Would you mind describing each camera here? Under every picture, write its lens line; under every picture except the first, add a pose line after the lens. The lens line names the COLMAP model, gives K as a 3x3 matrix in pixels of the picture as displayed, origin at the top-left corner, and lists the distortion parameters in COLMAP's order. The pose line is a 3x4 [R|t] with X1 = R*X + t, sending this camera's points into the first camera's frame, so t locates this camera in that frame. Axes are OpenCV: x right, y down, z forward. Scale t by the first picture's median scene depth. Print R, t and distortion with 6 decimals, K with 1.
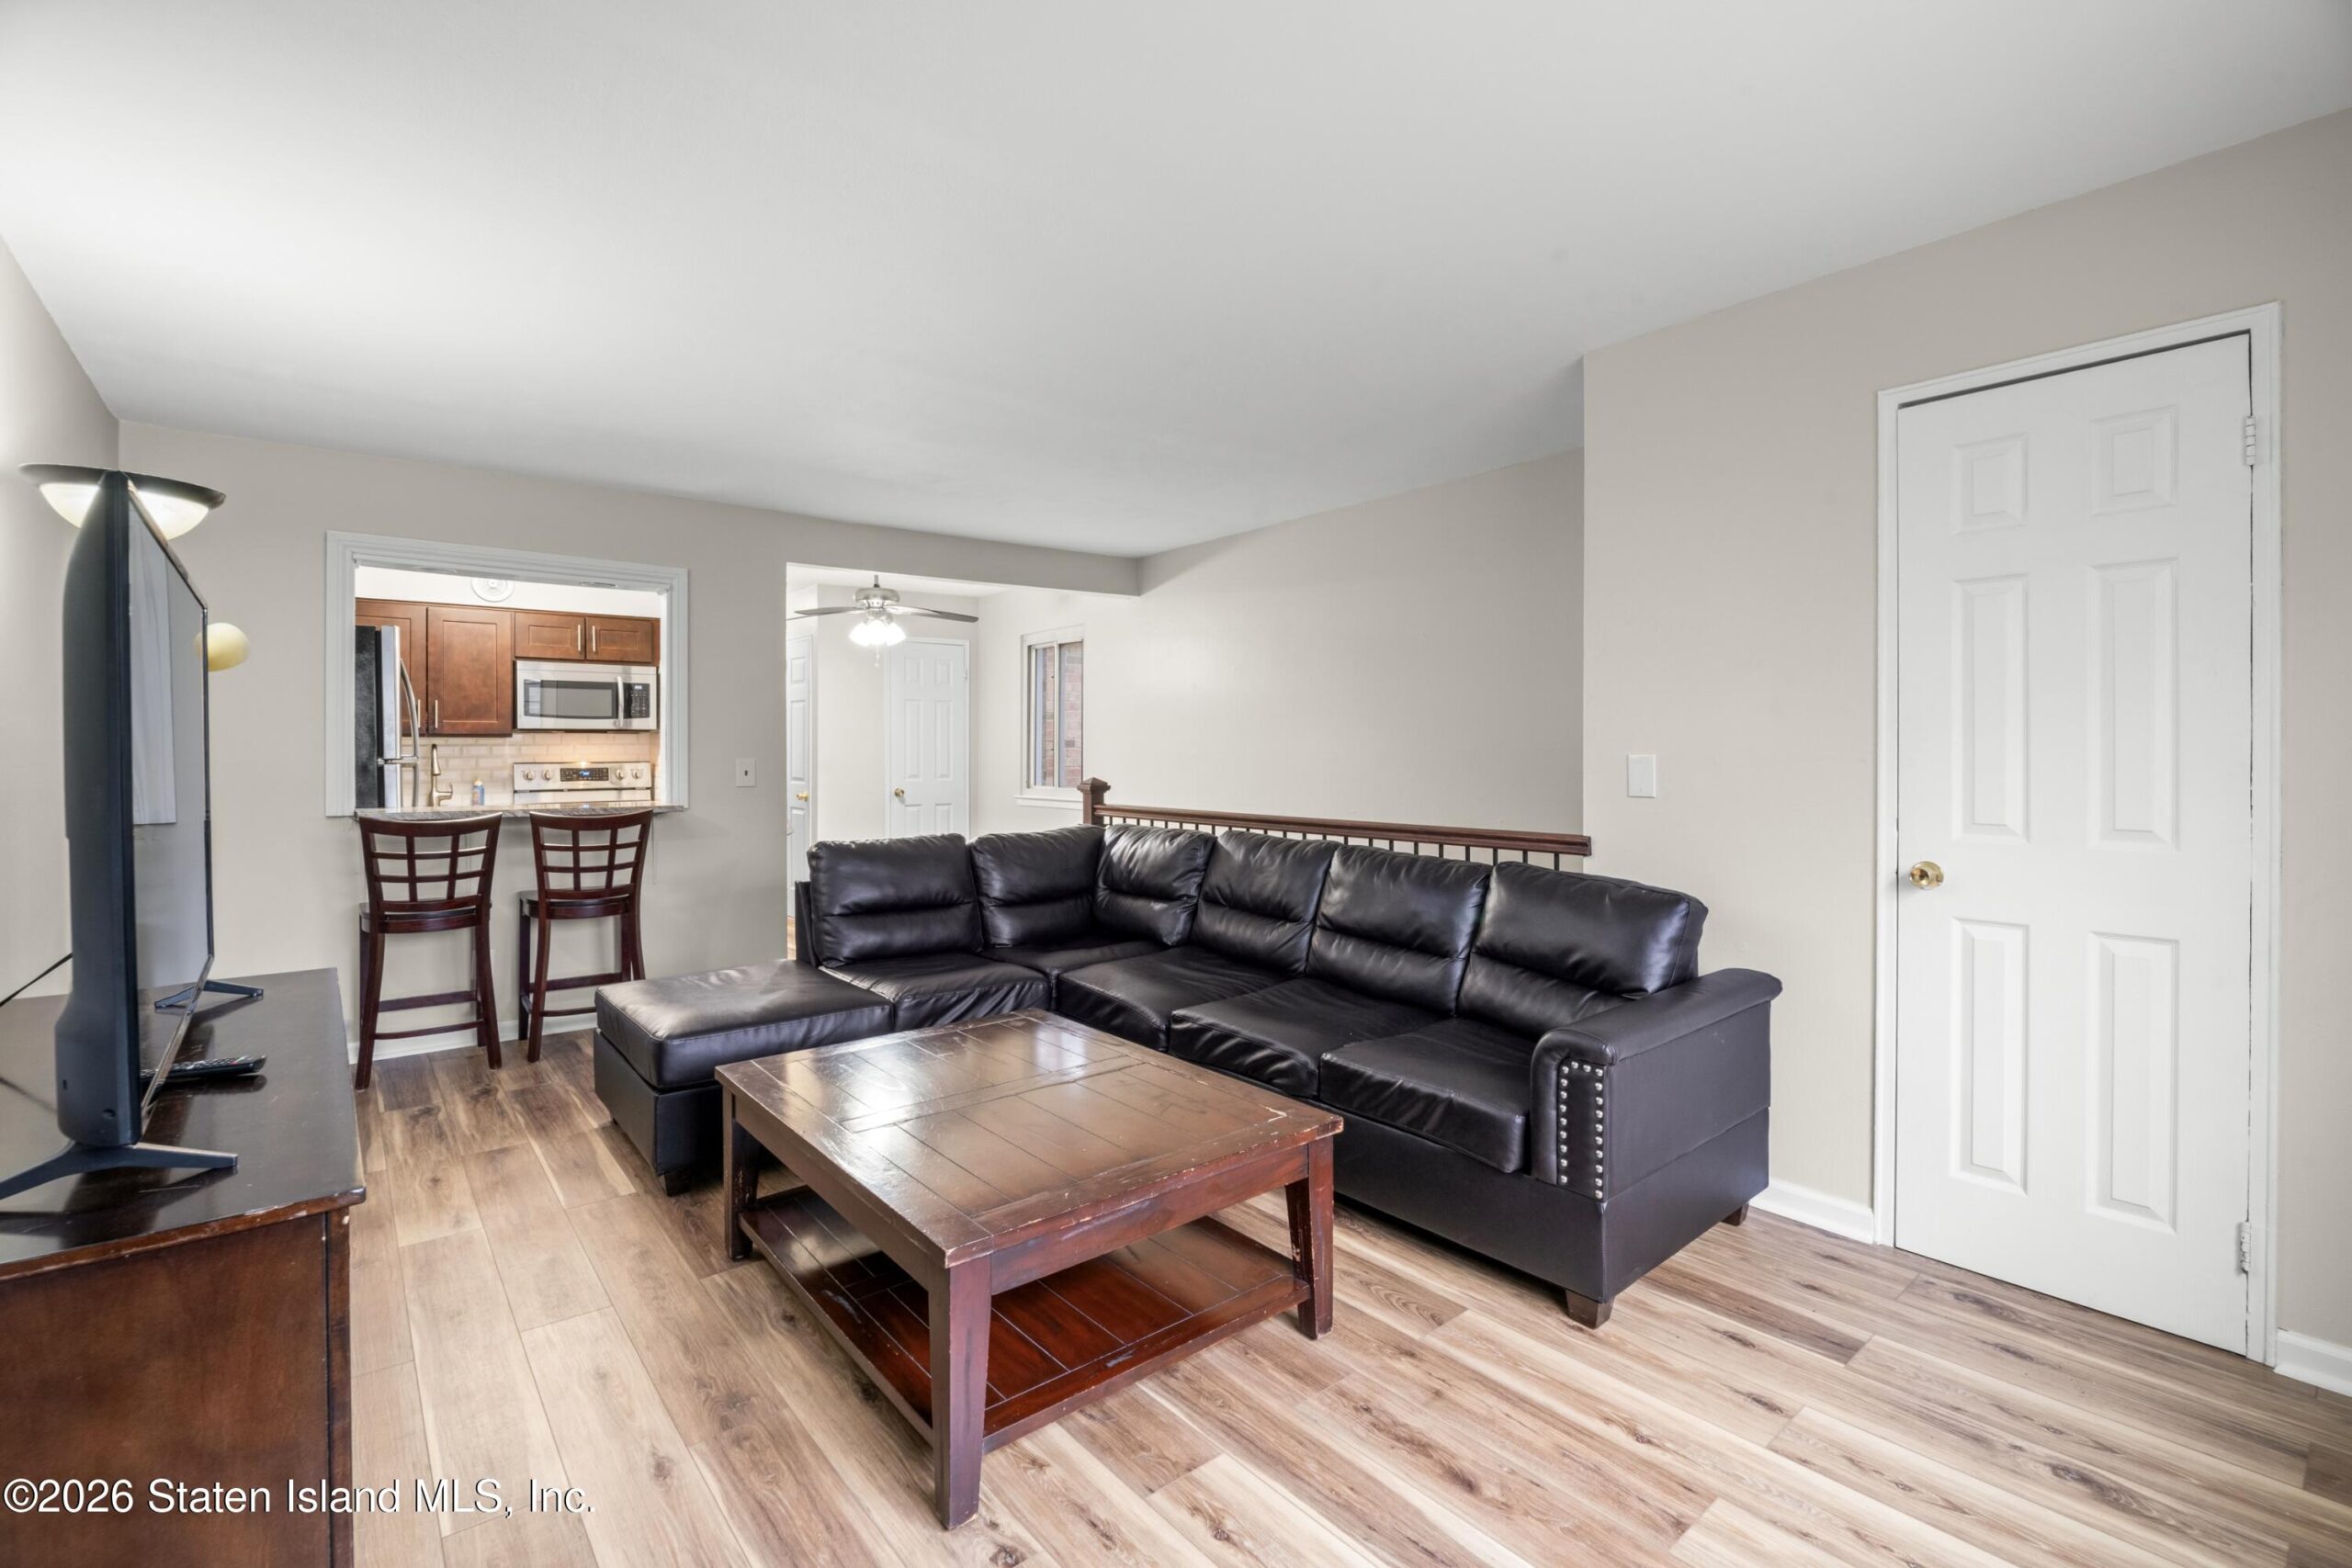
lens RADIAL K [[1041.1, 0, 1165.3], [0, 1041.1, 756.5], [0, 0, 1]] dist [-0.000724, 0.000009]
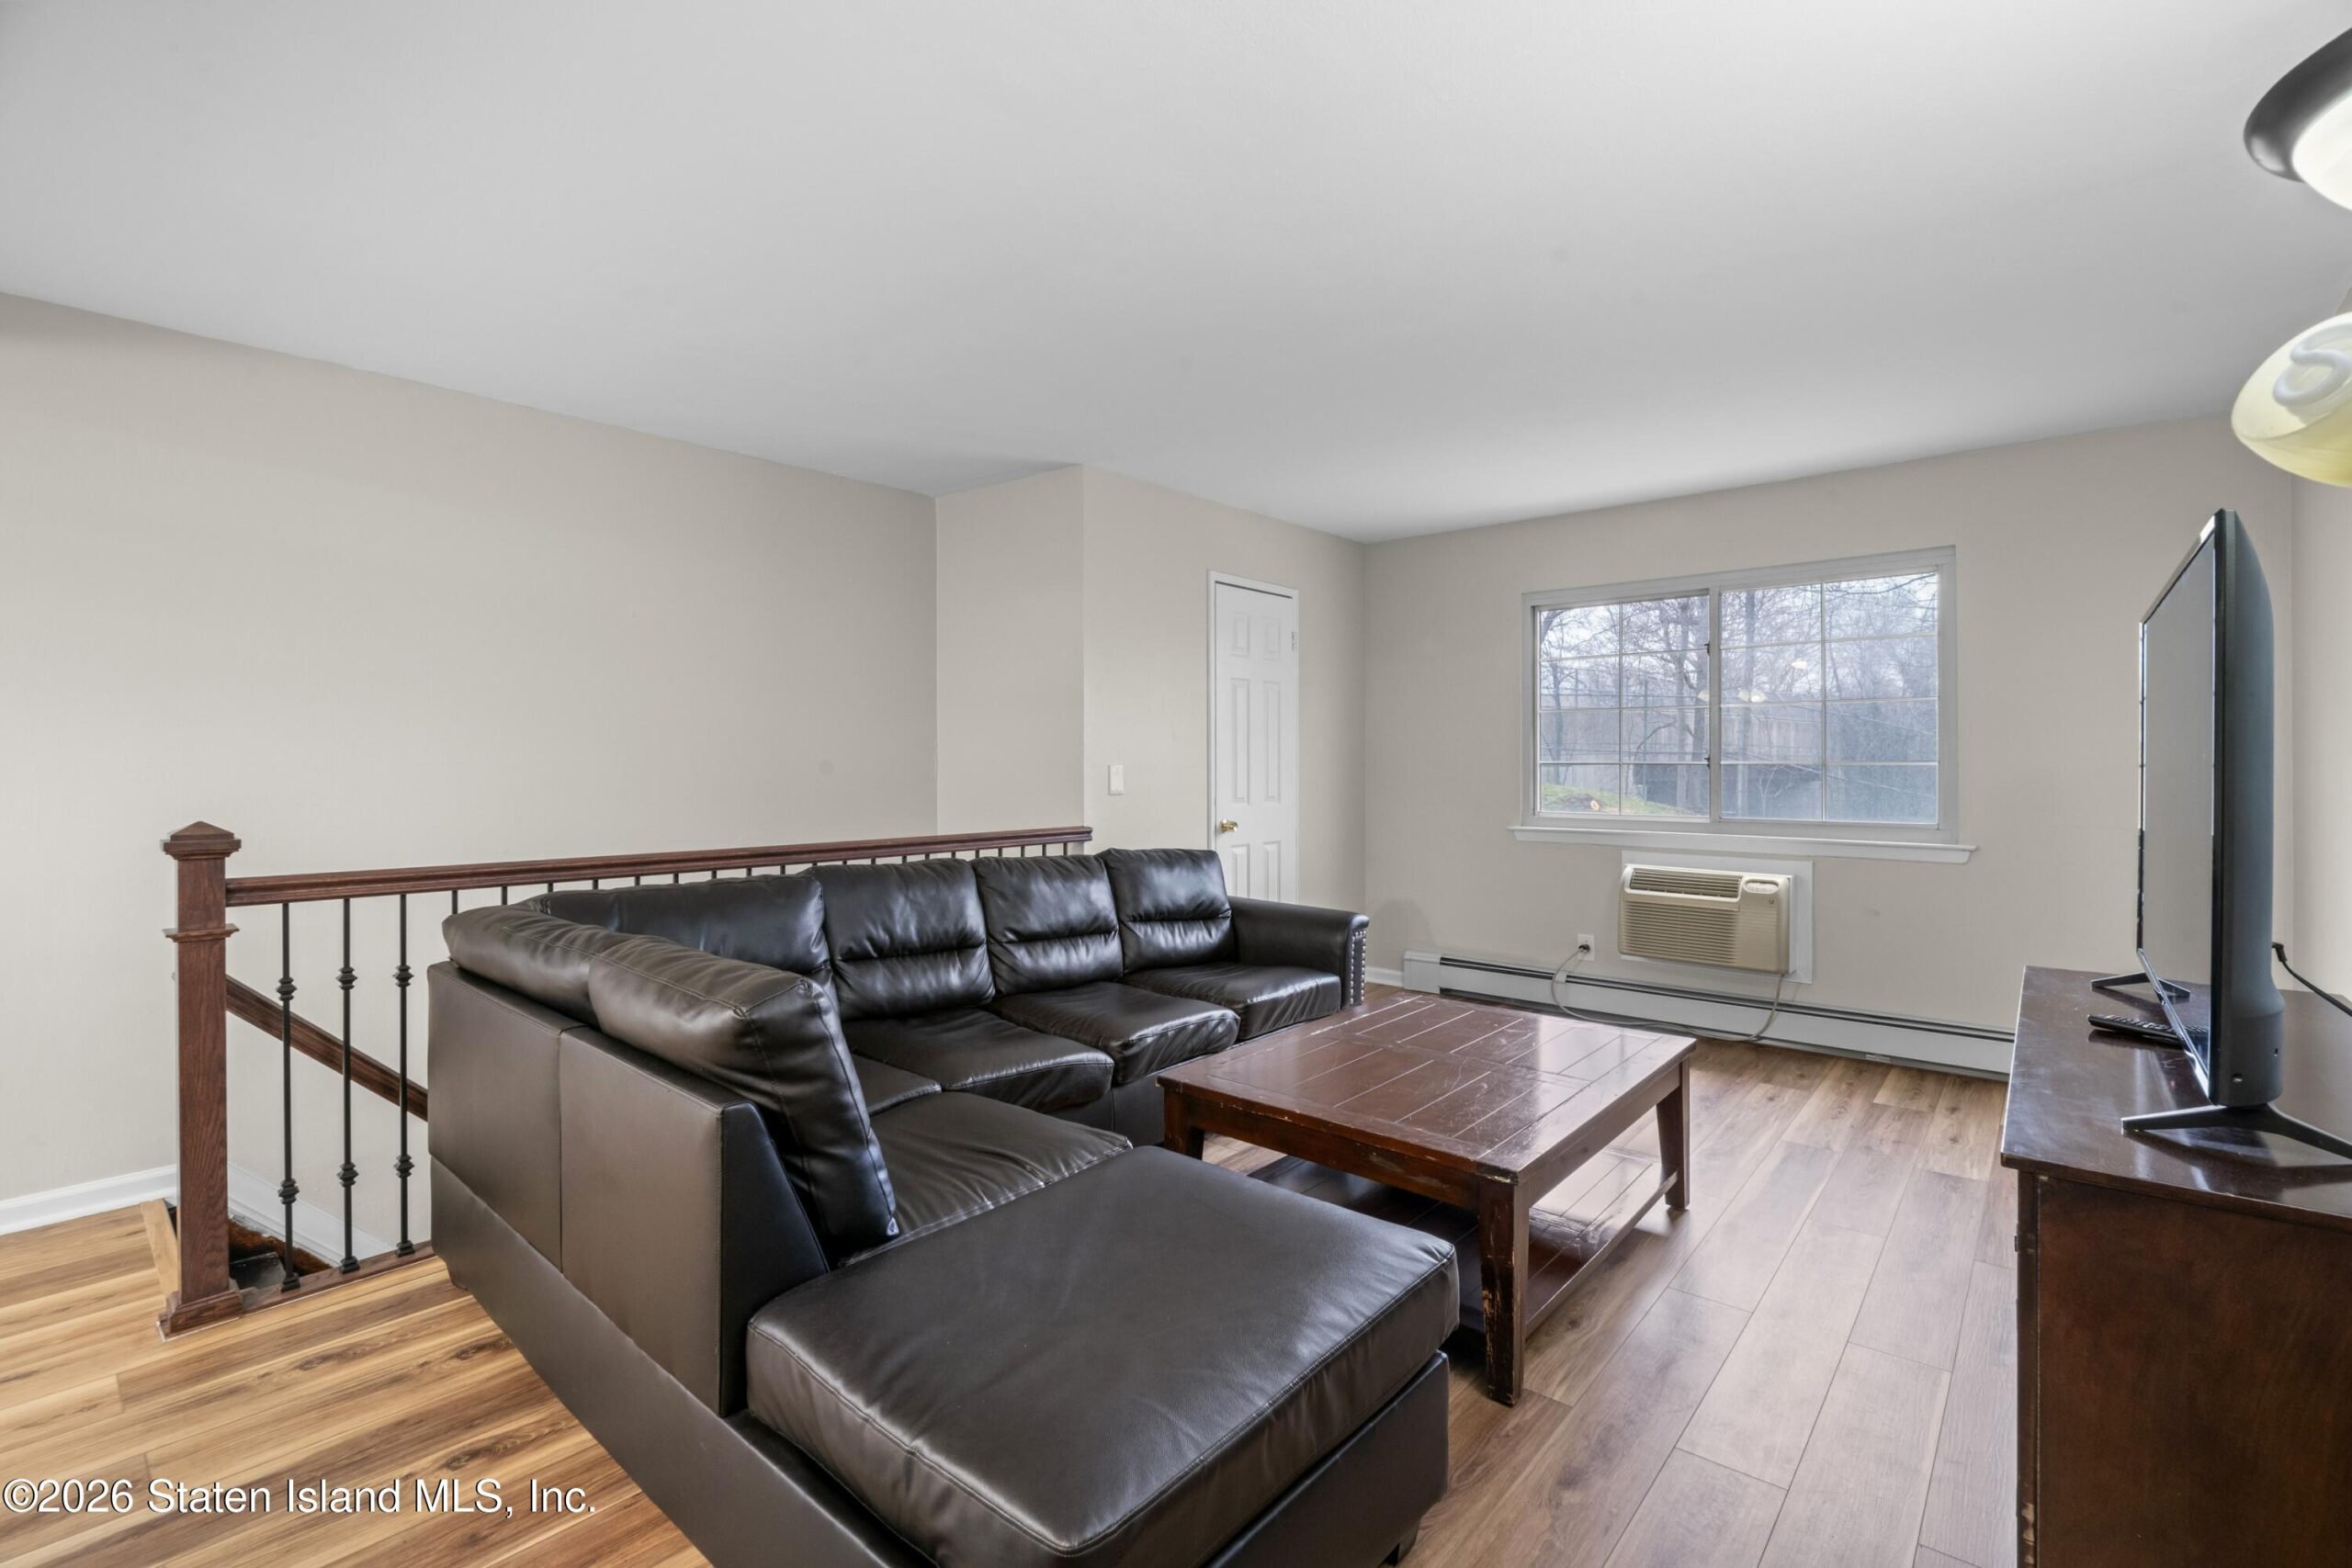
lens RADIAL K [[1041.1, 0, 1165.3], [0, 1041.1, 756.5], [0, 0, 1]] dist [-0.000724, 0.000009]
pose [[-0.156401, 0.006065, 0.987675, -0.921927], [0.003677, 0.999978, -0.005558, -0.005126], [-0.987687, 0.002762, -0.156420, 1.096641]]
